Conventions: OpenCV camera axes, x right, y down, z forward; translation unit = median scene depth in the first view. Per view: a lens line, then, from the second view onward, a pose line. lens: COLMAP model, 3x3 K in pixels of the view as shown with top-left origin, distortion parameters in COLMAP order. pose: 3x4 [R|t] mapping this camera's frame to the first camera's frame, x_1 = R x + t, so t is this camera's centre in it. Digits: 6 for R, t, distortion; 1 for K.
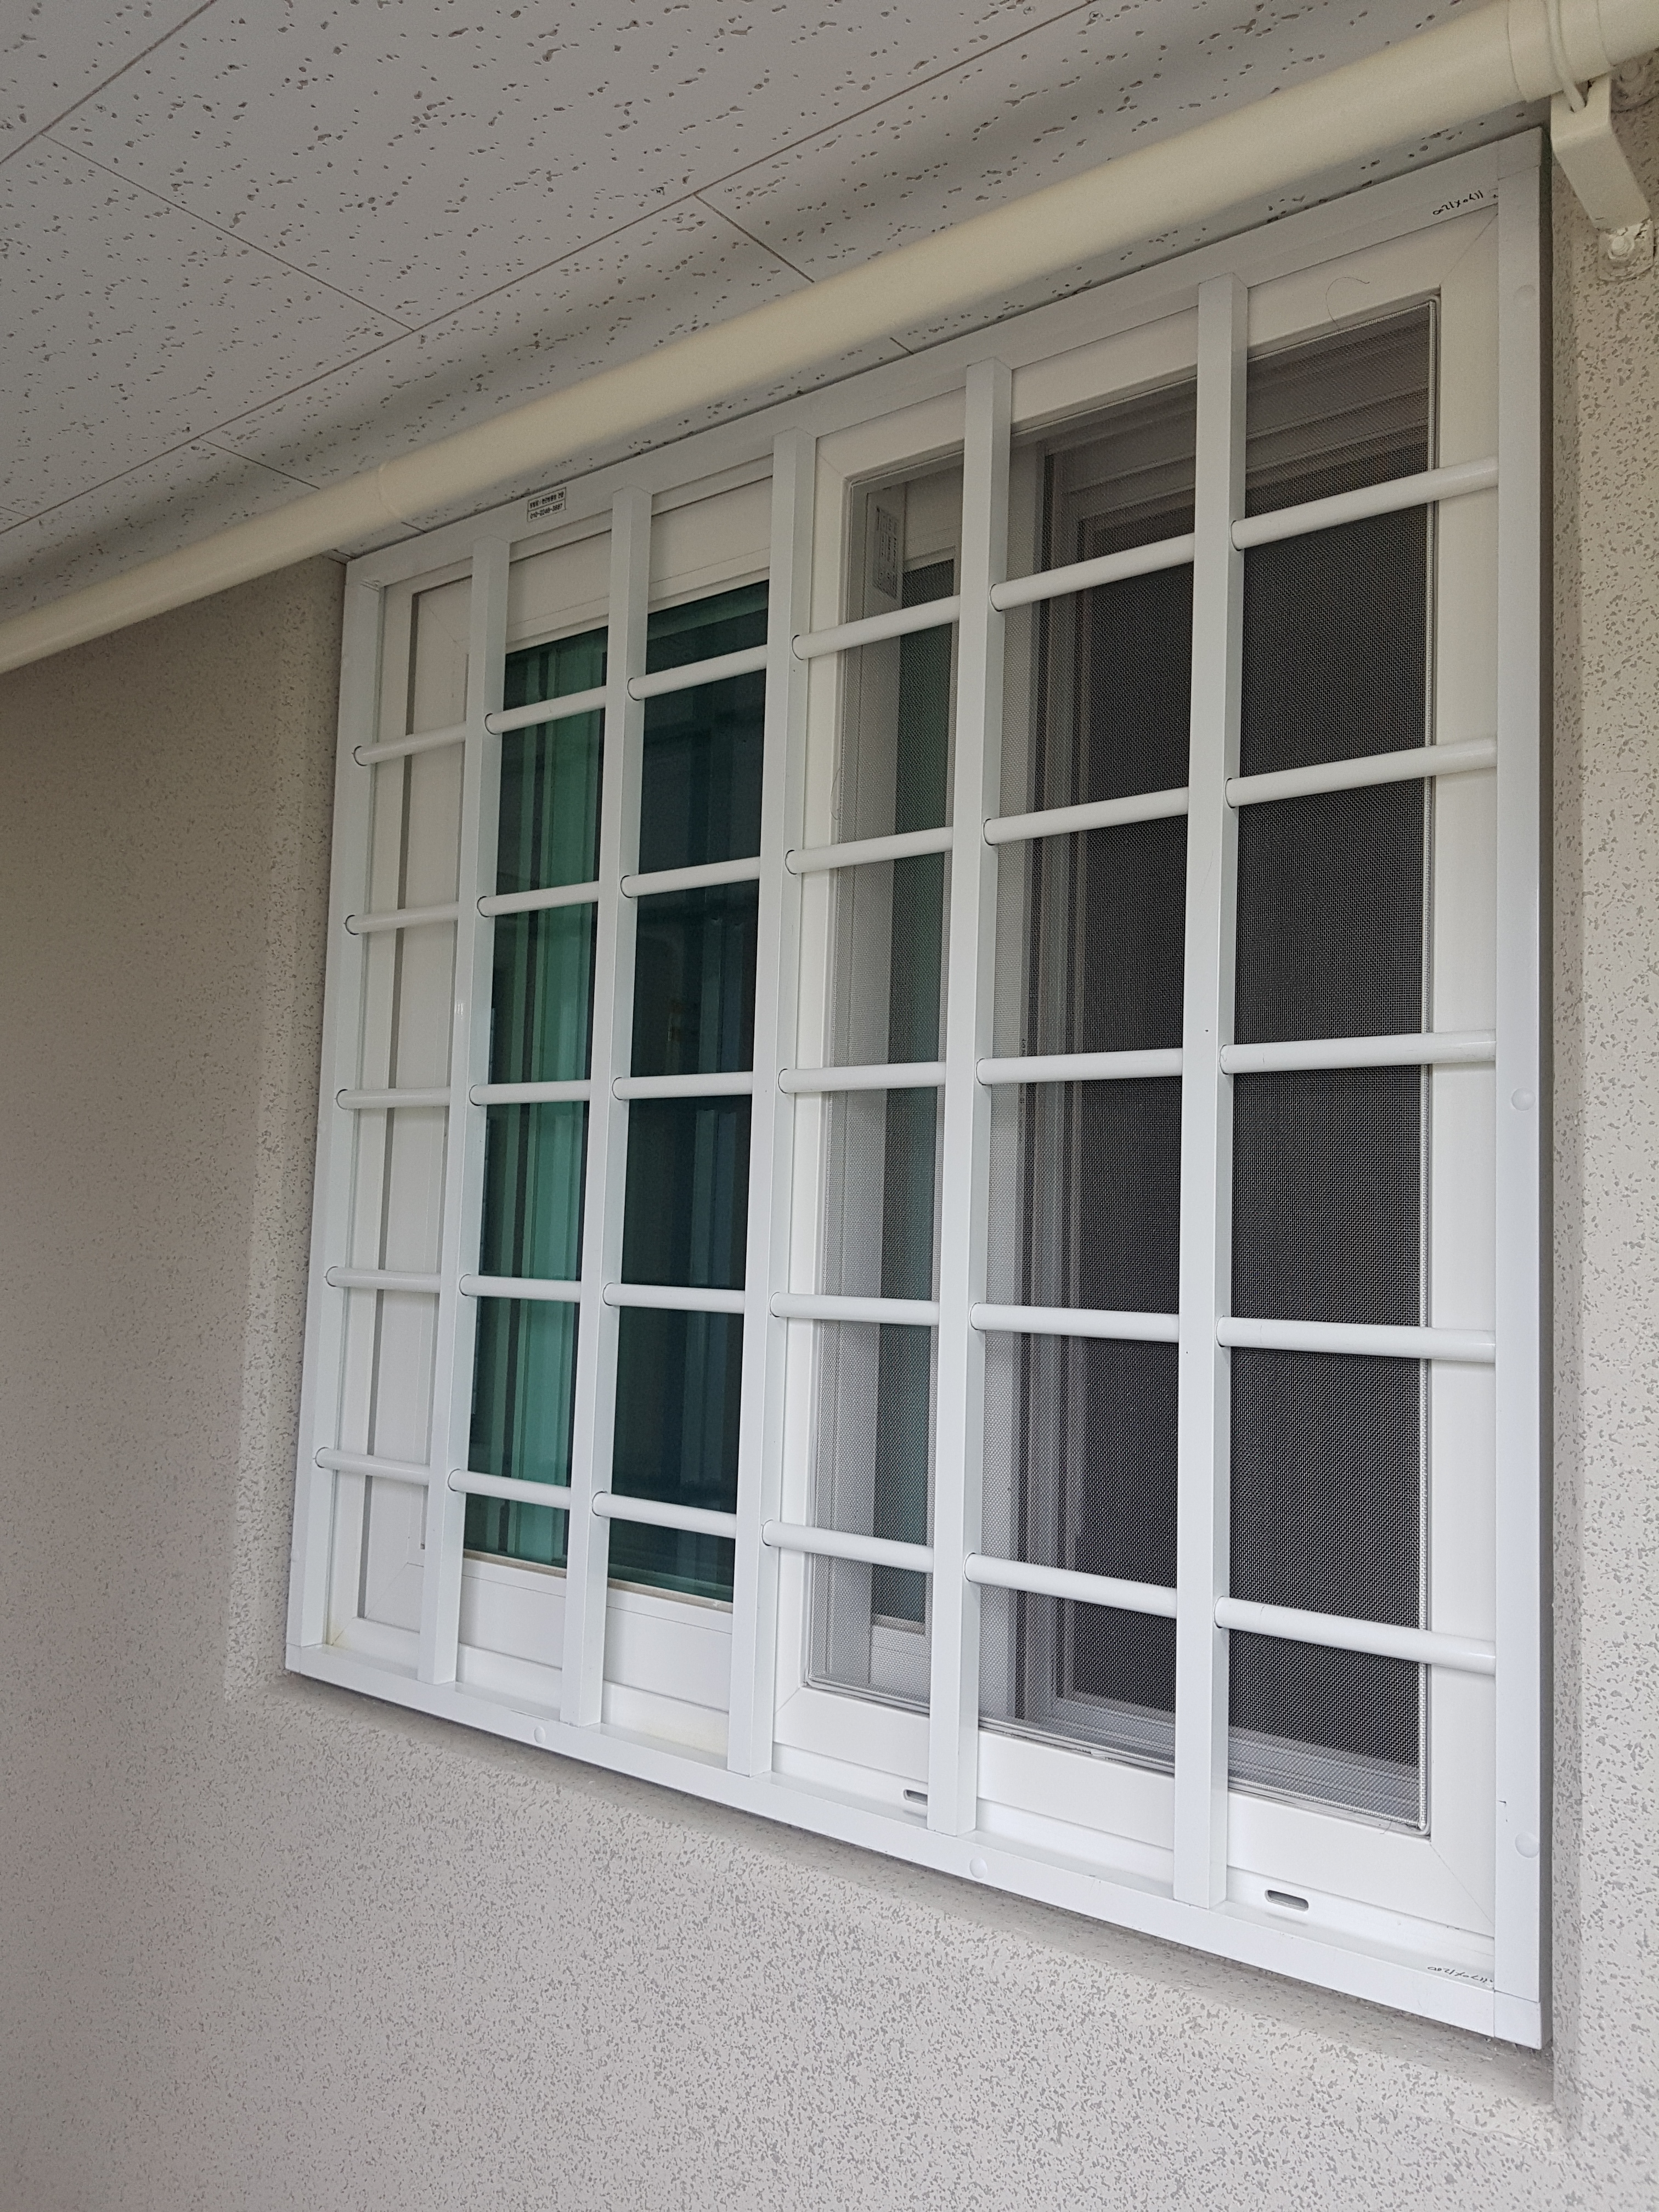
lens RADIAL K [[1642.6, 0, 831.6], [0, 1642.6, 1137.7], [0, 0, 1]] dist [0.003168, 0.001569]
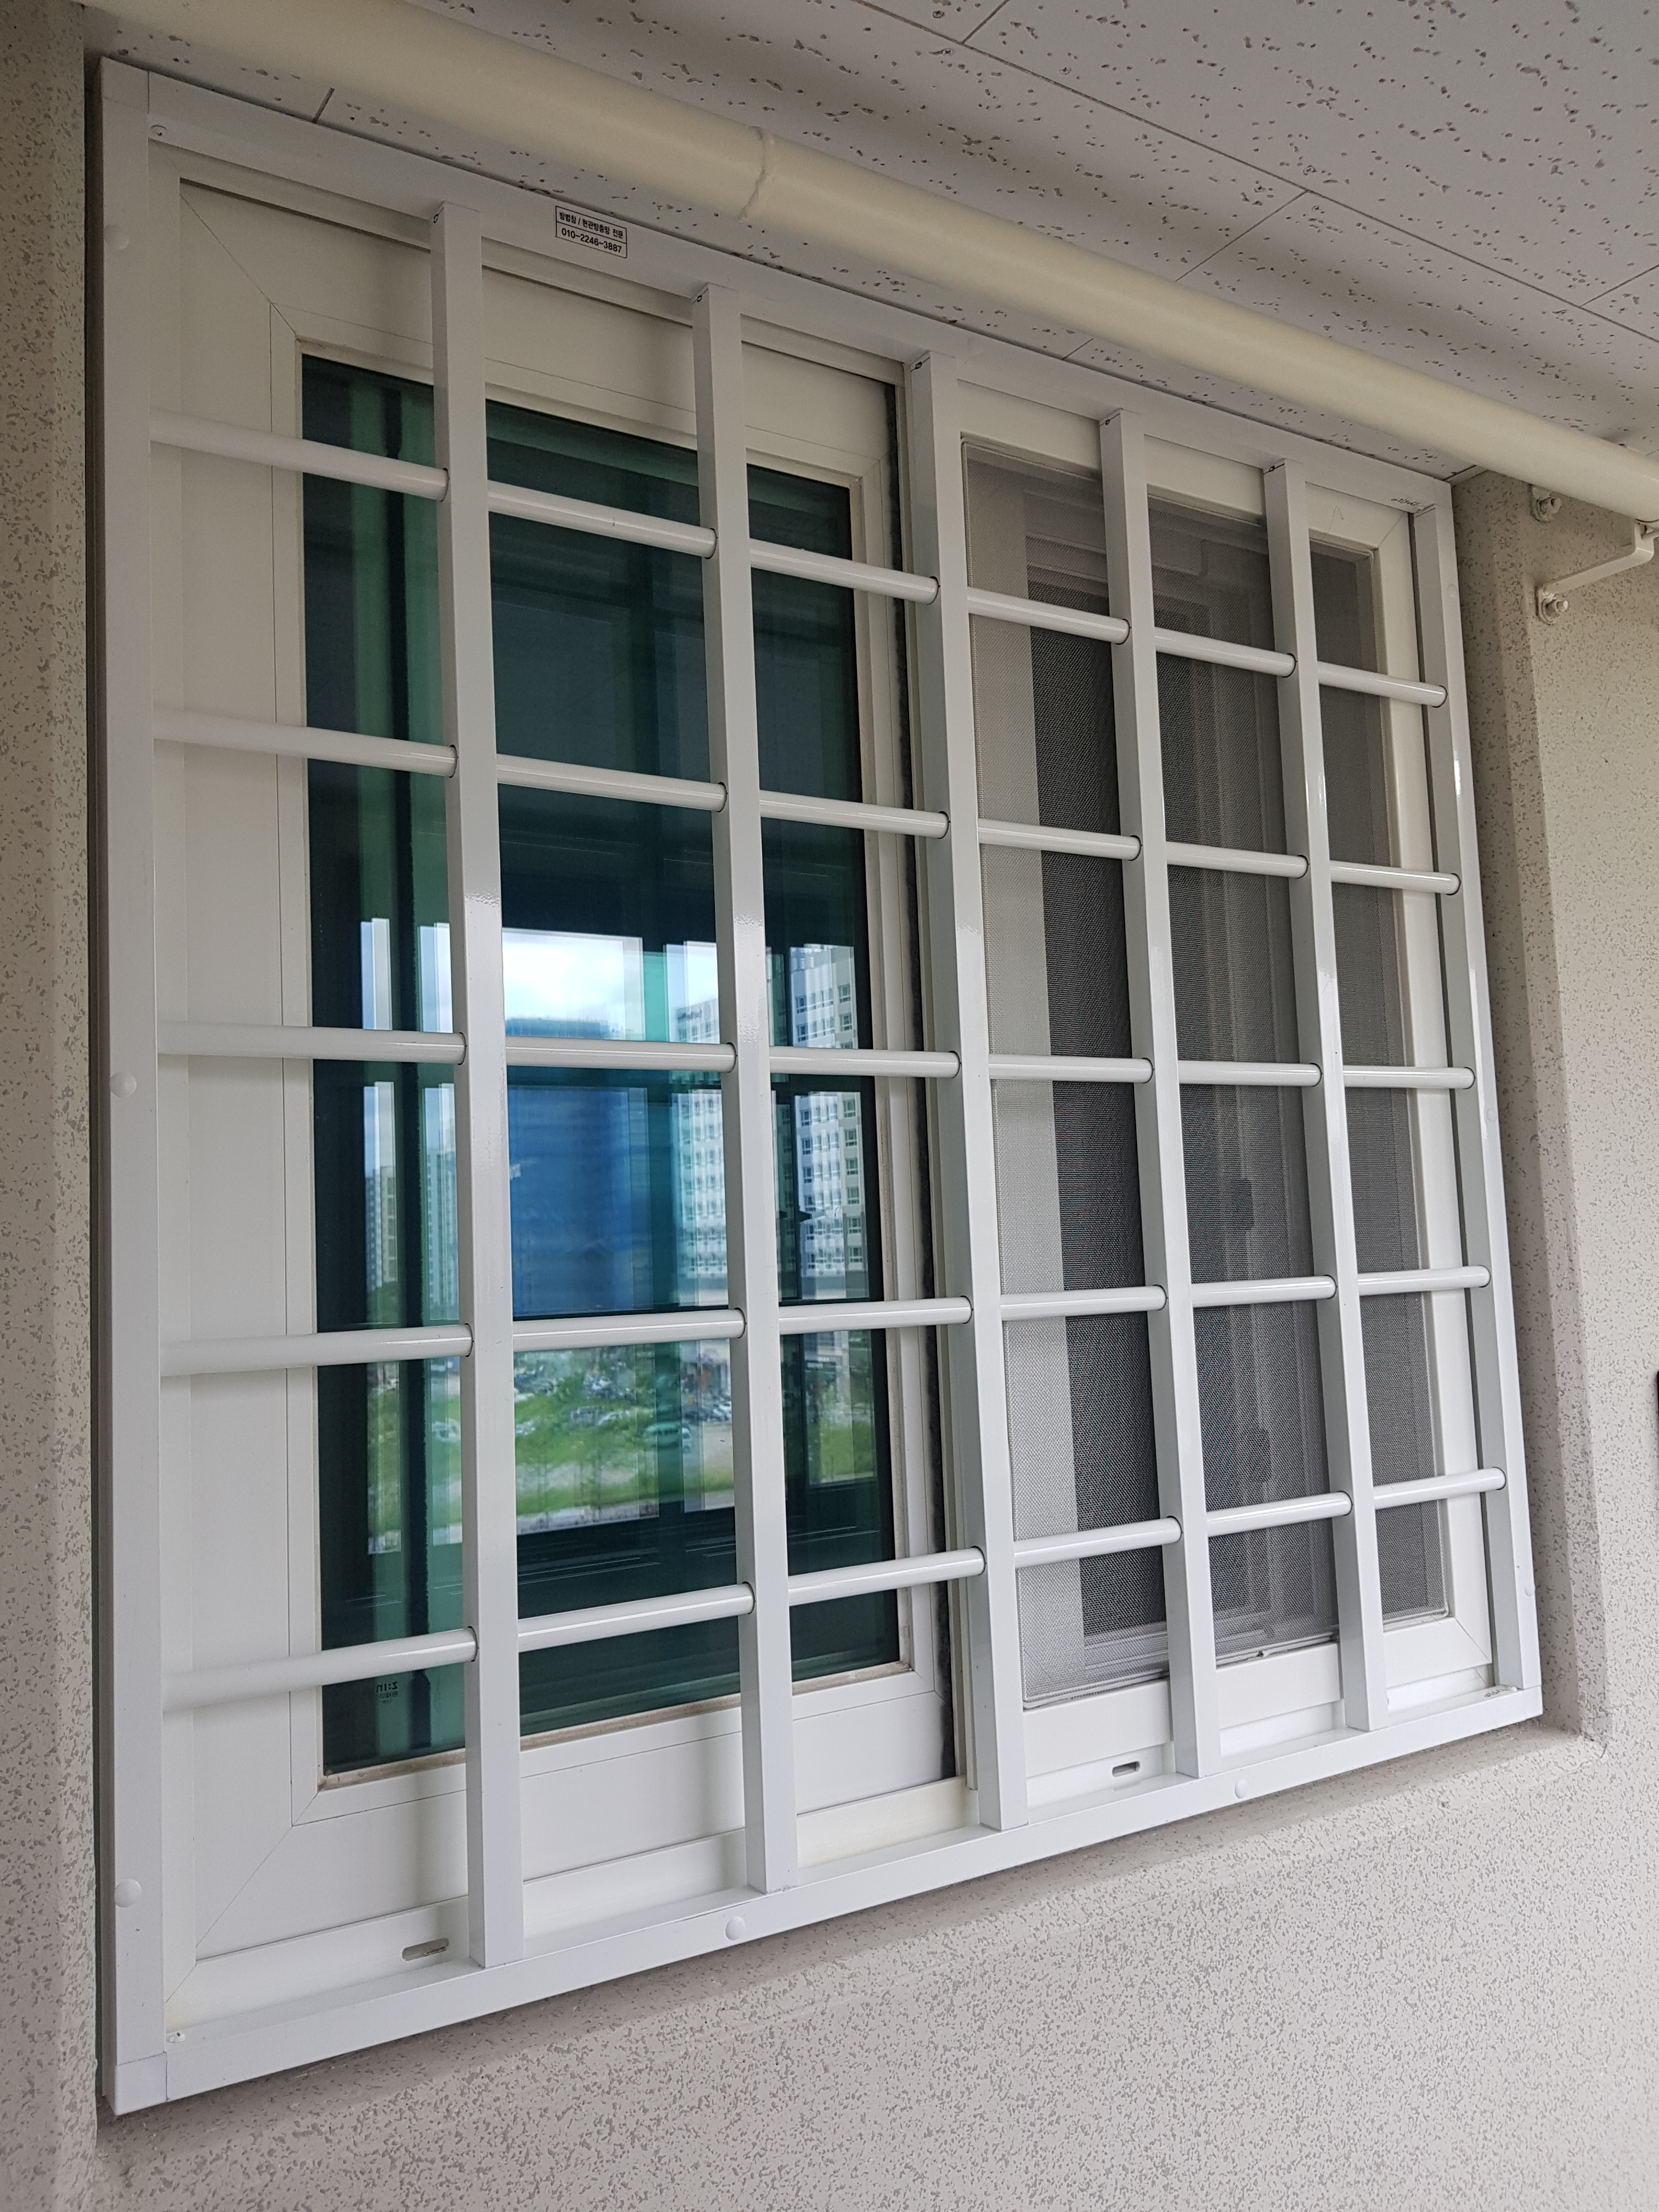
lens RADIAL K [[1726.8, 0, 829.5], [0, 1726.8, 1106.0], [0, 0, 1]] dist [0.002719, -0.003792]
pose [[0.346434, 0.028882, 0.937630, -0.971182], [-0.015868, 0.999563, -0.024927, 0.013697], [-0.937940, -0.006242, 0.346741, 0.747961]]
